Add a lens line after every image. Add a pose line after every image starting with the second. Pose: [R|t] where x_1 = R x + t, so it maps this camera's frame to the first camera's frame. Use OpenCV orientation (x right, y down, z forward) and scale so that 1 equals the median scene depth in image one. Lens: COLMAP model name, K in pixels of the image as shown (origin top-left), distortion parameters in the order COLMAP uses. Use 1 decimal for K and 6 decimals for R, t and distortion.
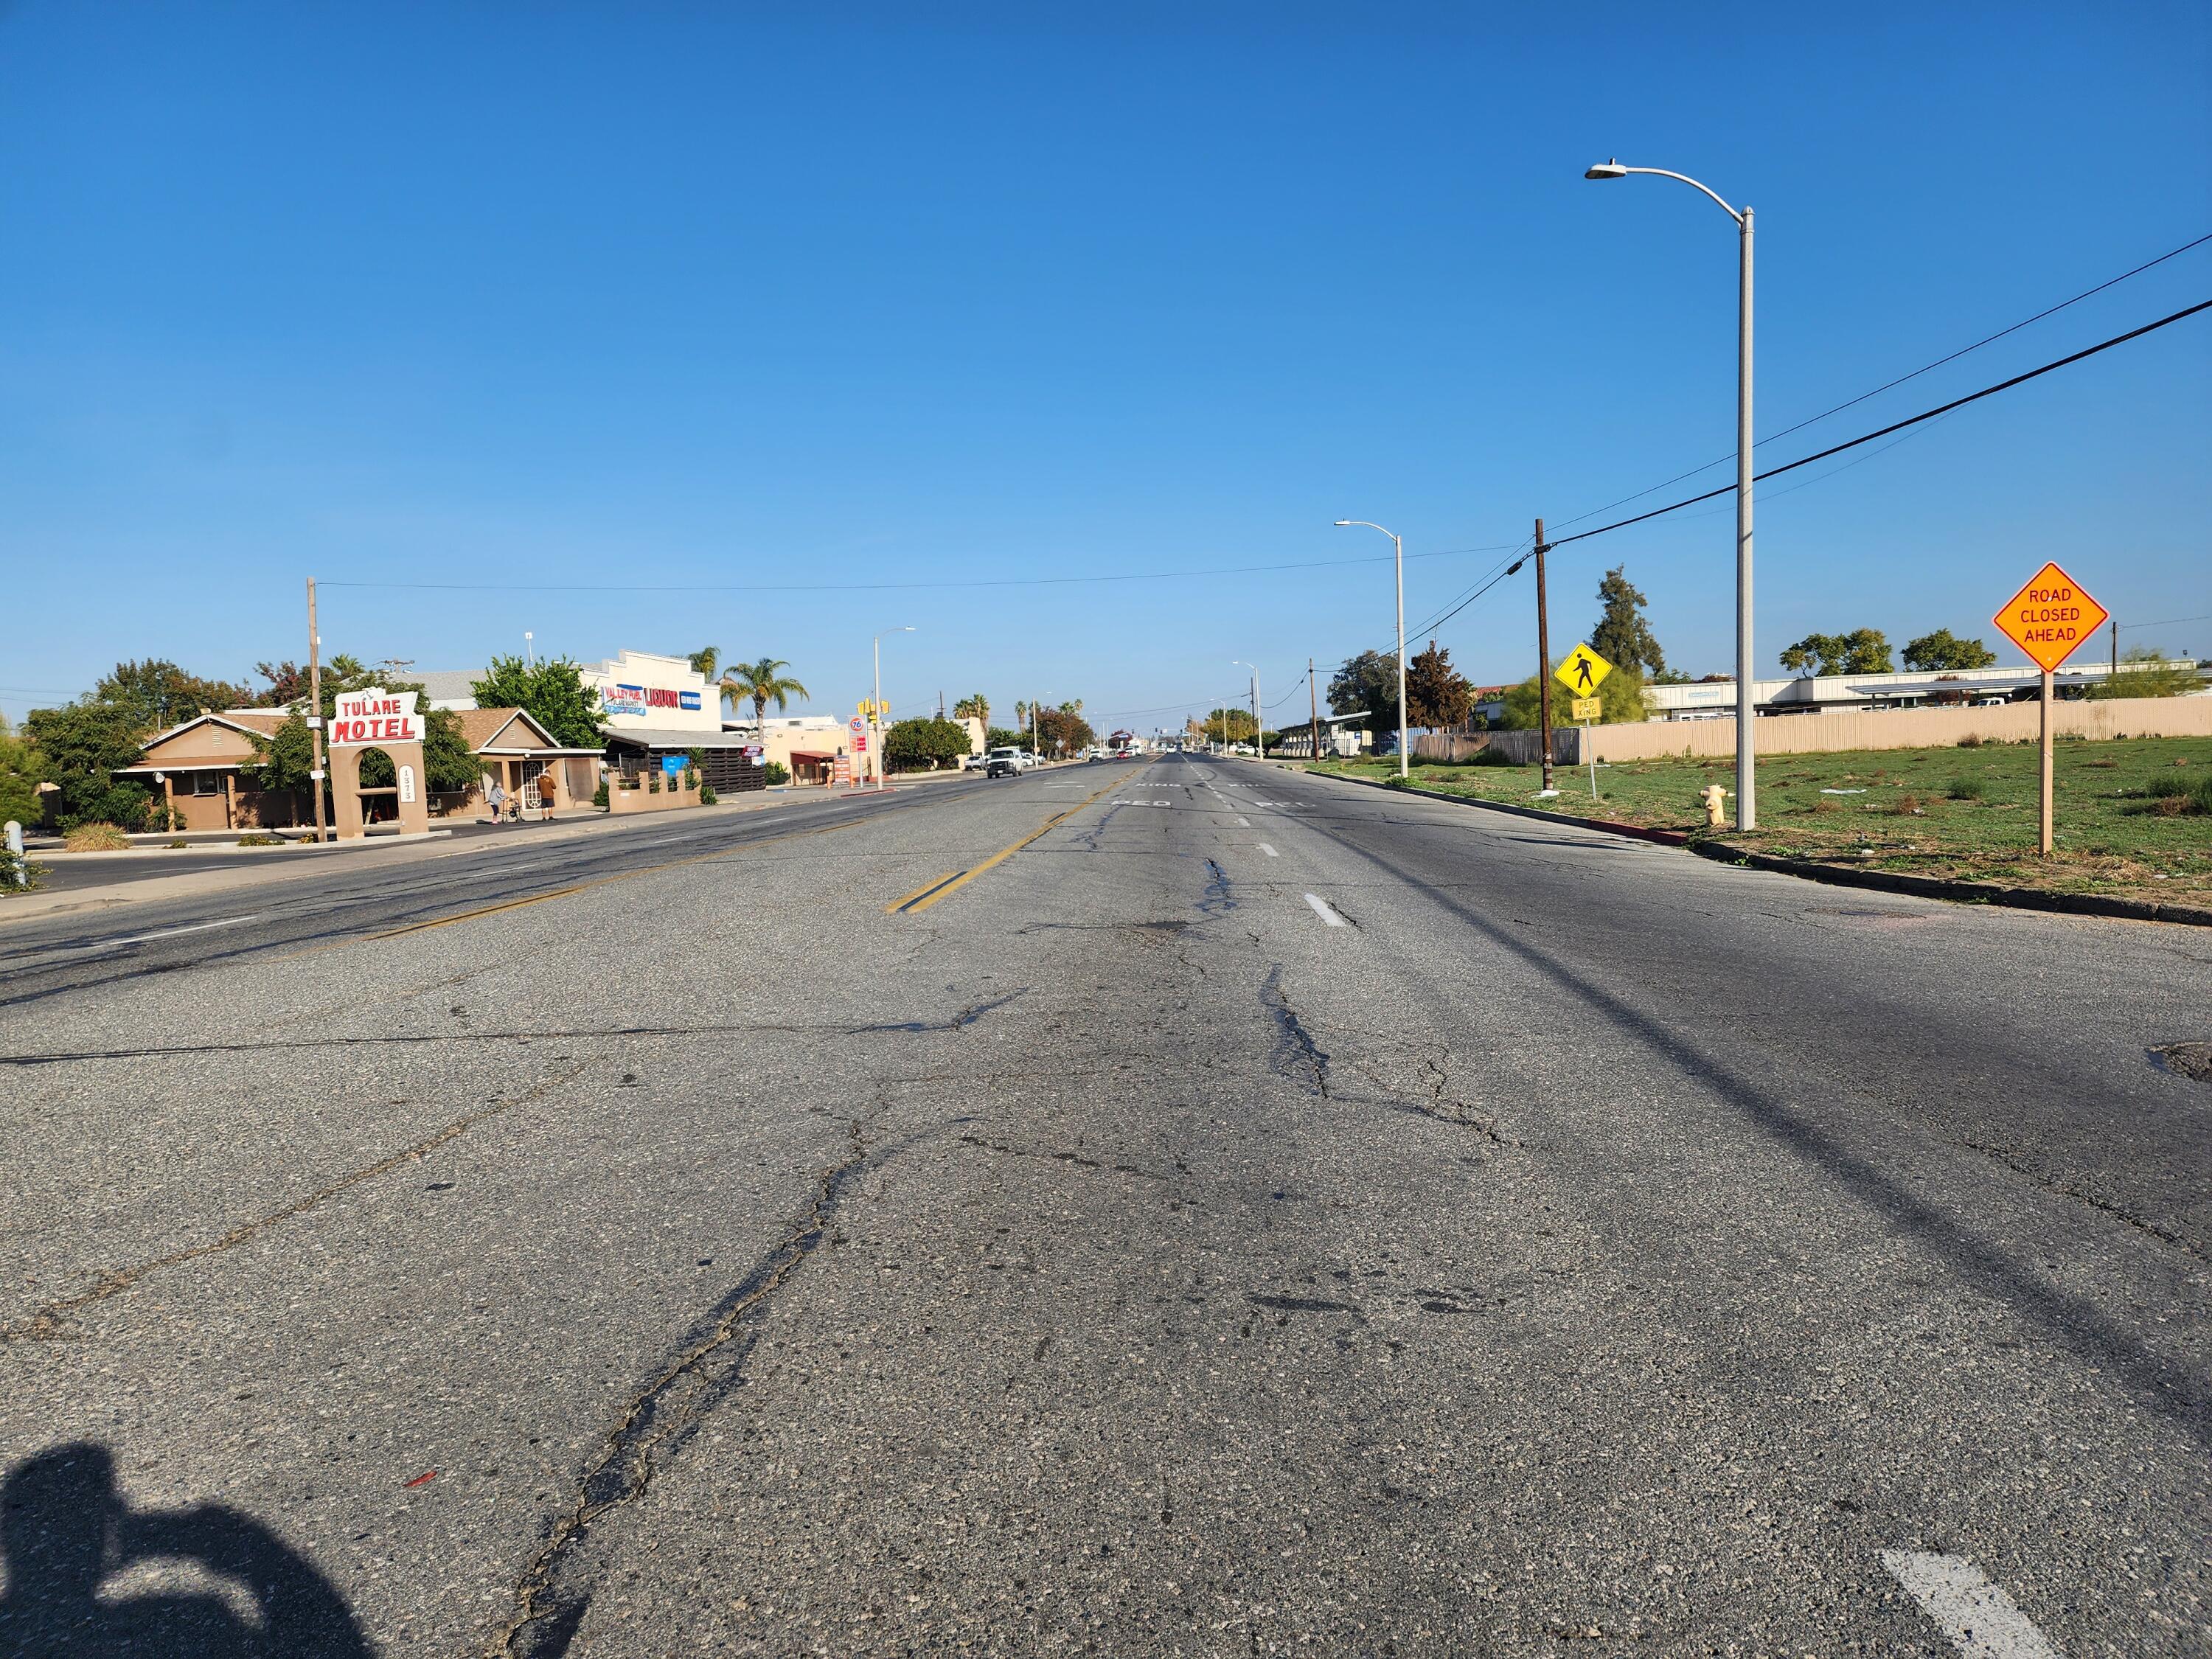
lens RADIAL K [[1467.3, 0, 1117.9], [0, 1467.3, 840.6], [0, 0, 1]] dist [0.091723, -0.085987]
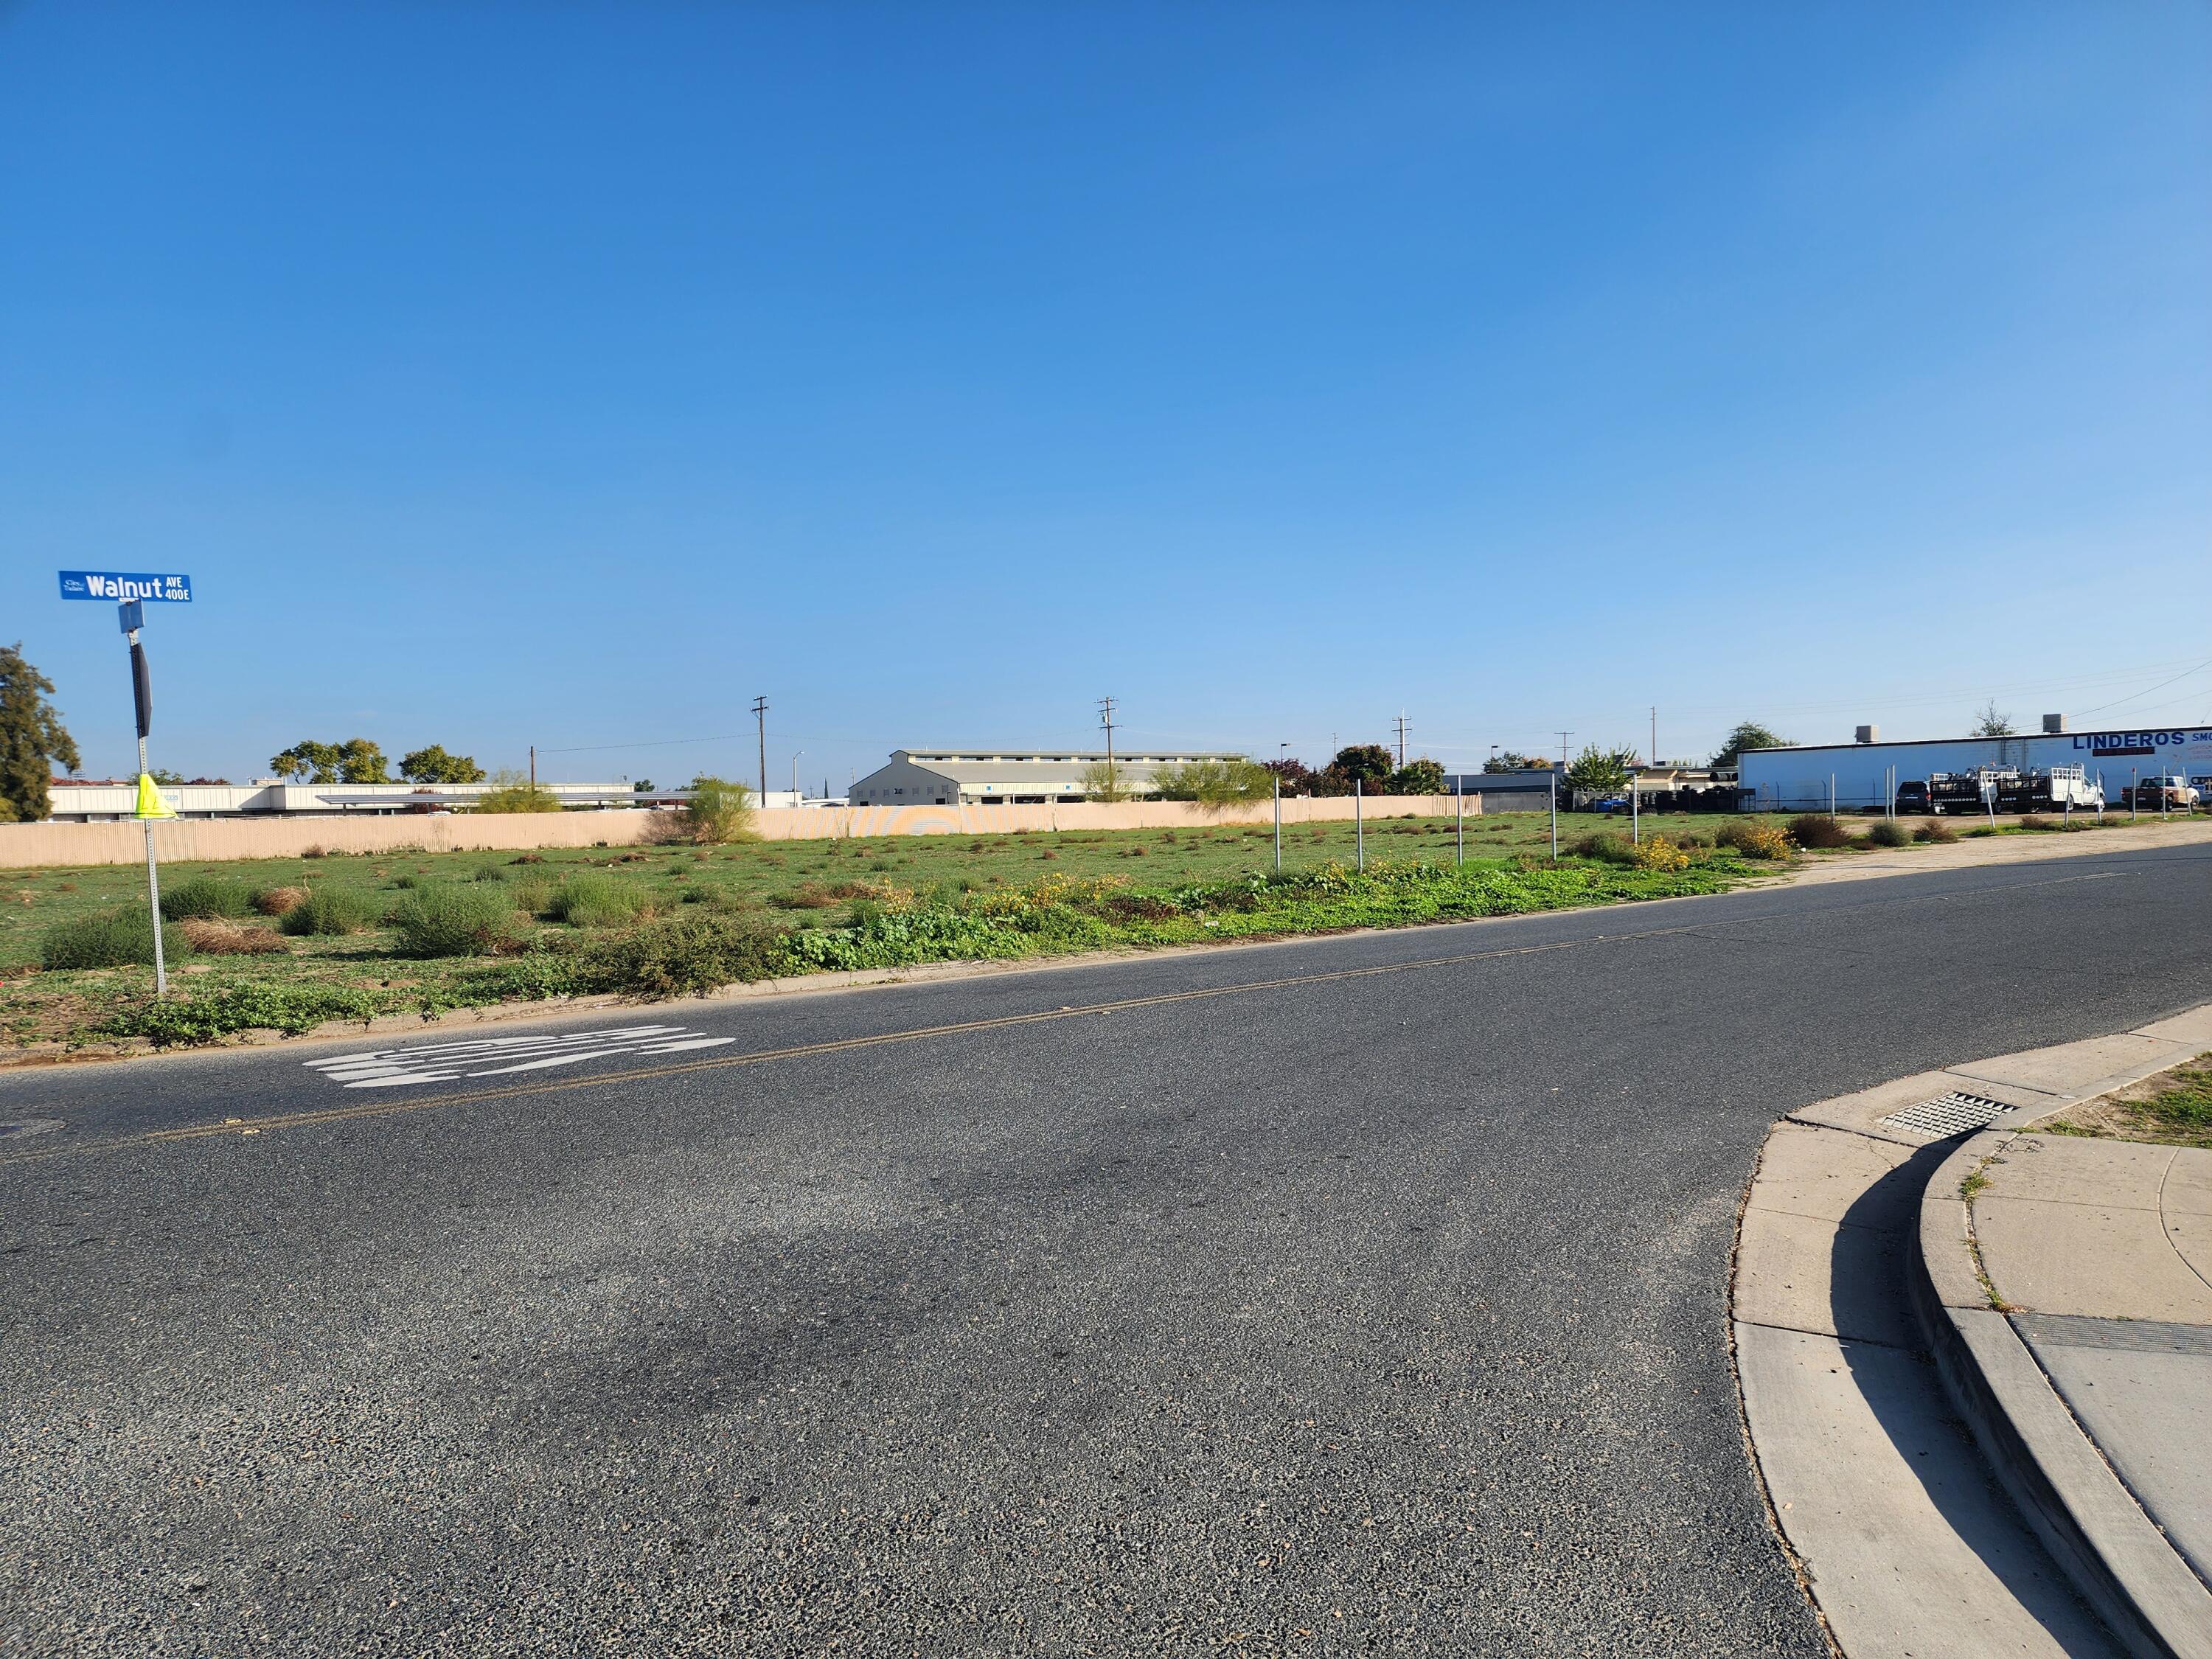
lens RADIAL K [[1467.3, 0, 1117.8], [0, 1467.3, 848.1], [0, 0, 1]] dist [0.091723, -0.085987]
pose [[0.631436, 0.008274, 0.775384, 0.134704], [0.044989, 0.997868, -0.047286, 0.001849], [-0.774122, 0.064742, 0.629717, -0.040319]]
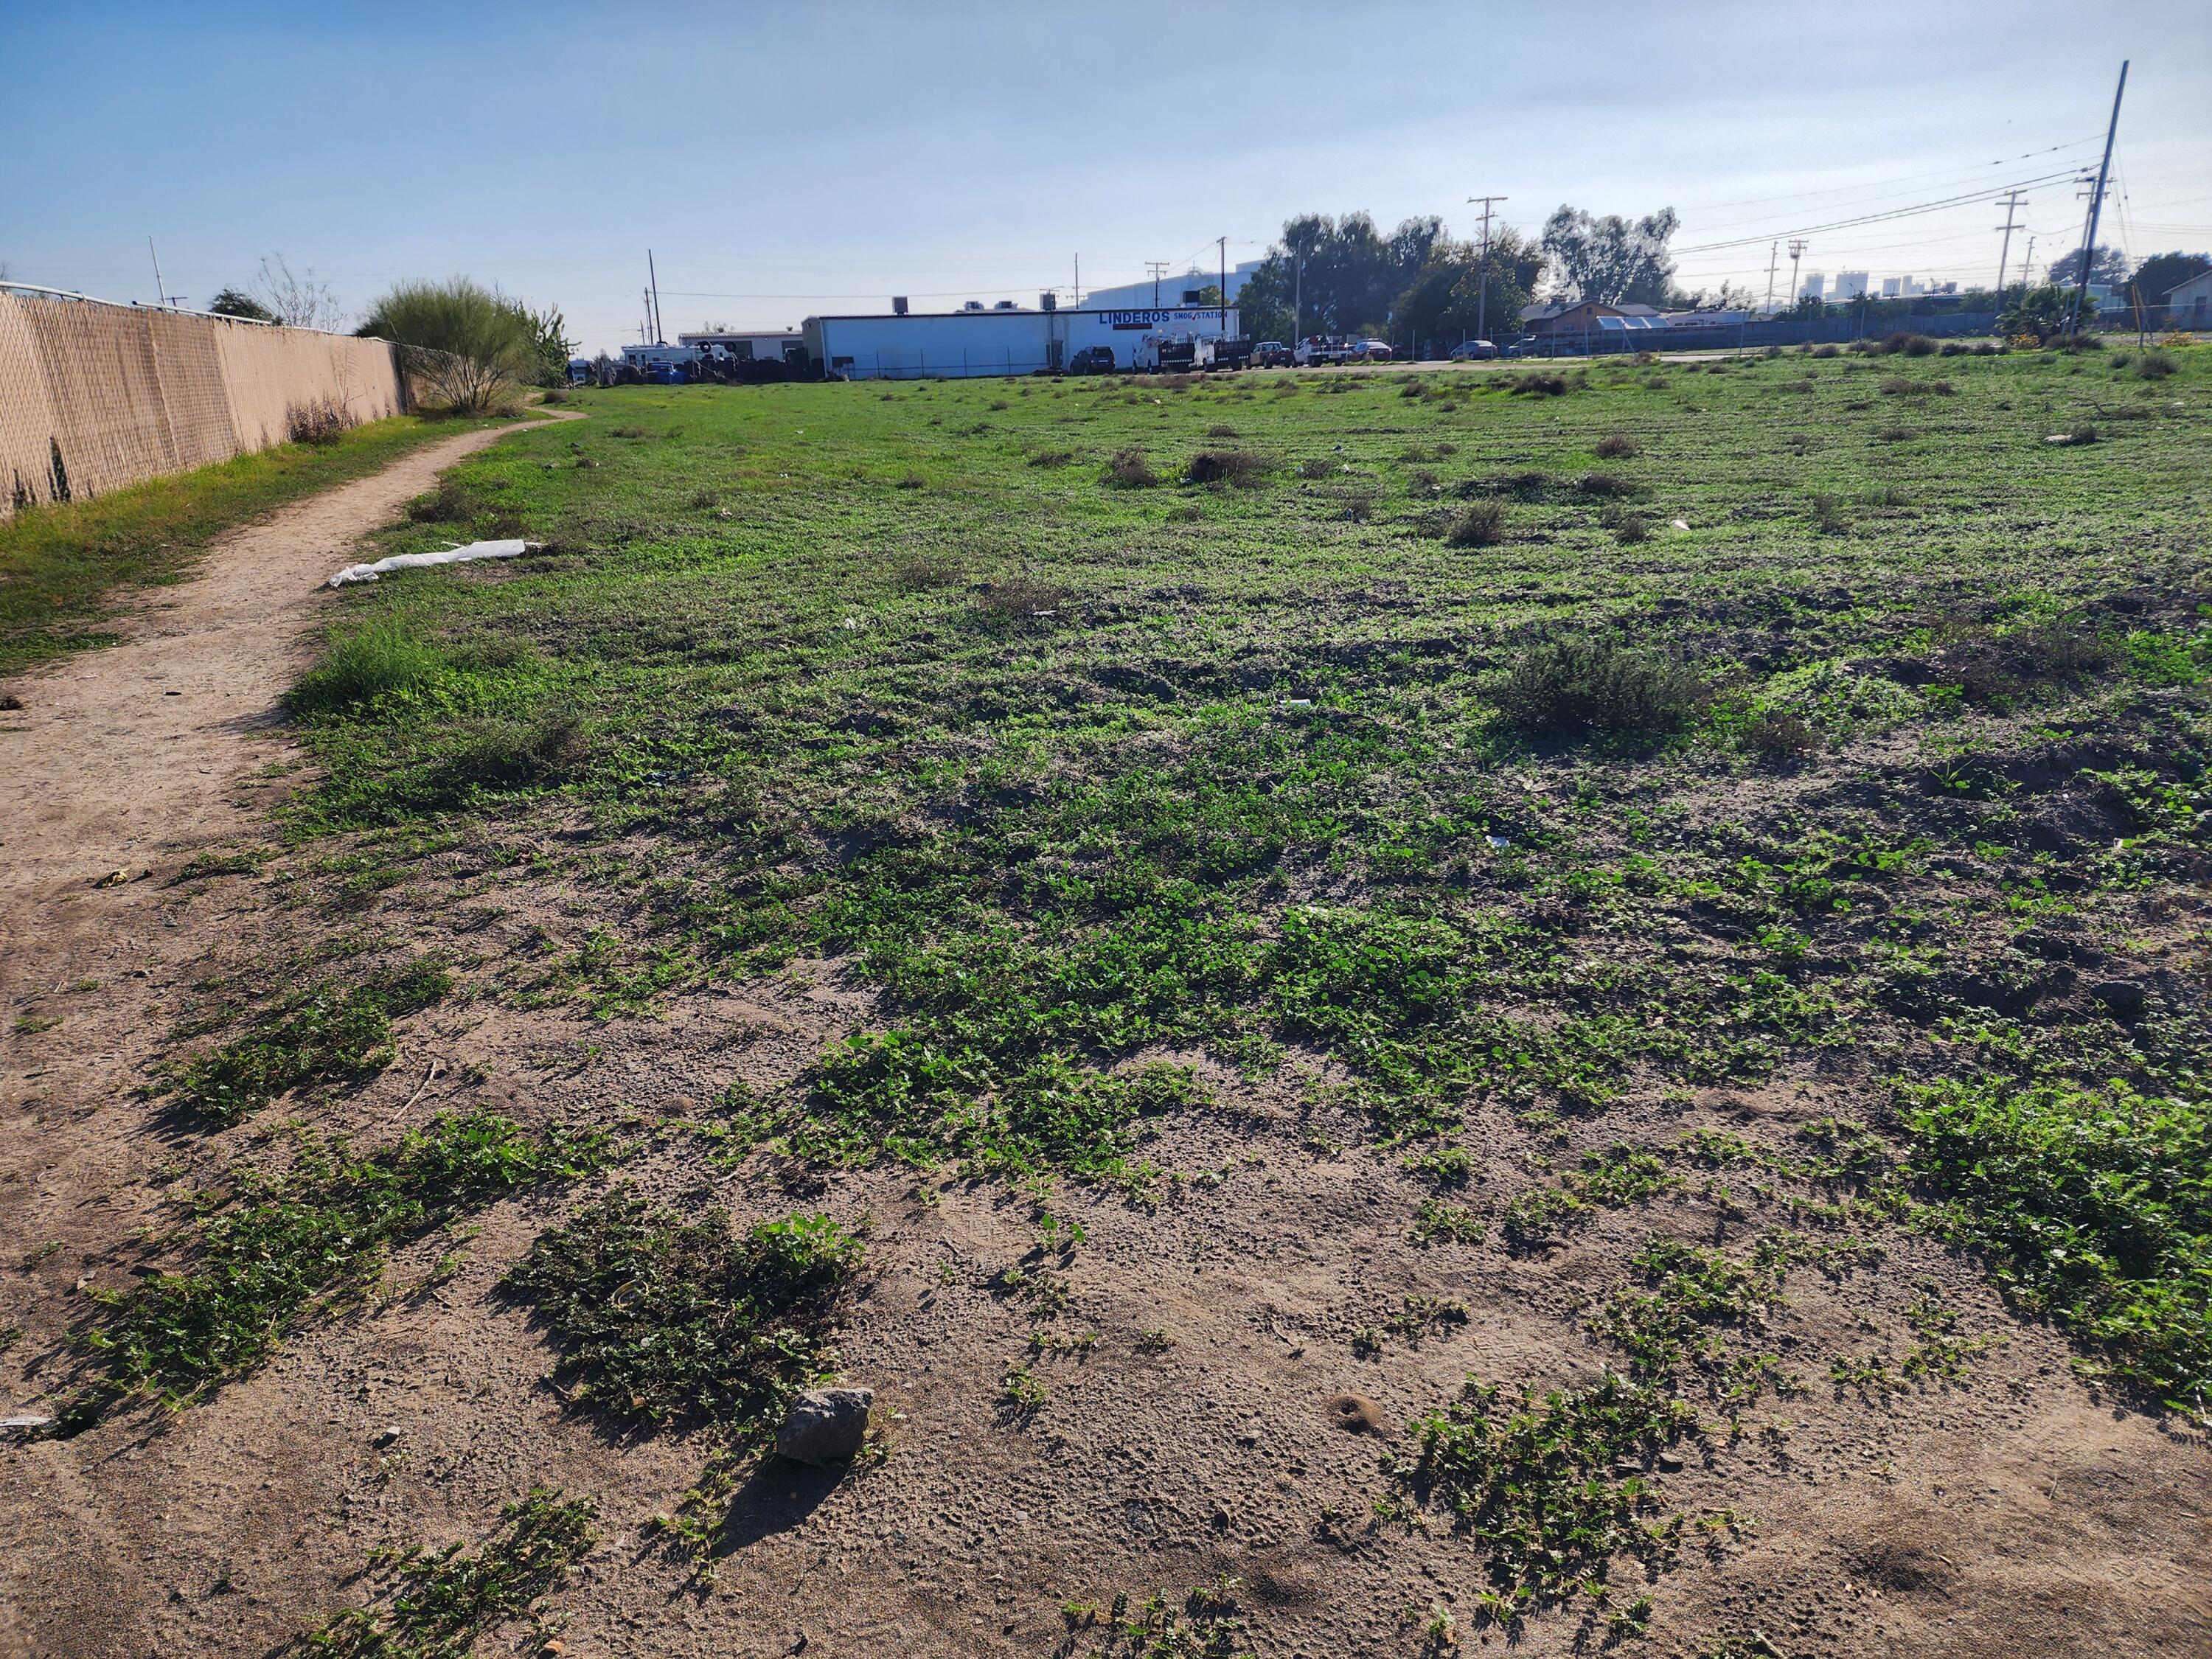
lens RADIAL K [[1467.3, 0, 1124.7], [0, 1467.3, 830.9], [0, 0, 1]] dist [0.091723, -0.085987]
pose [[-0.505487, -0.204553, 0.838237, 0.171595], [0.108068, 0.948833, 0.296711, -0.060727], [-0.856040, 0.240570, -0.457517, 1.016075]]
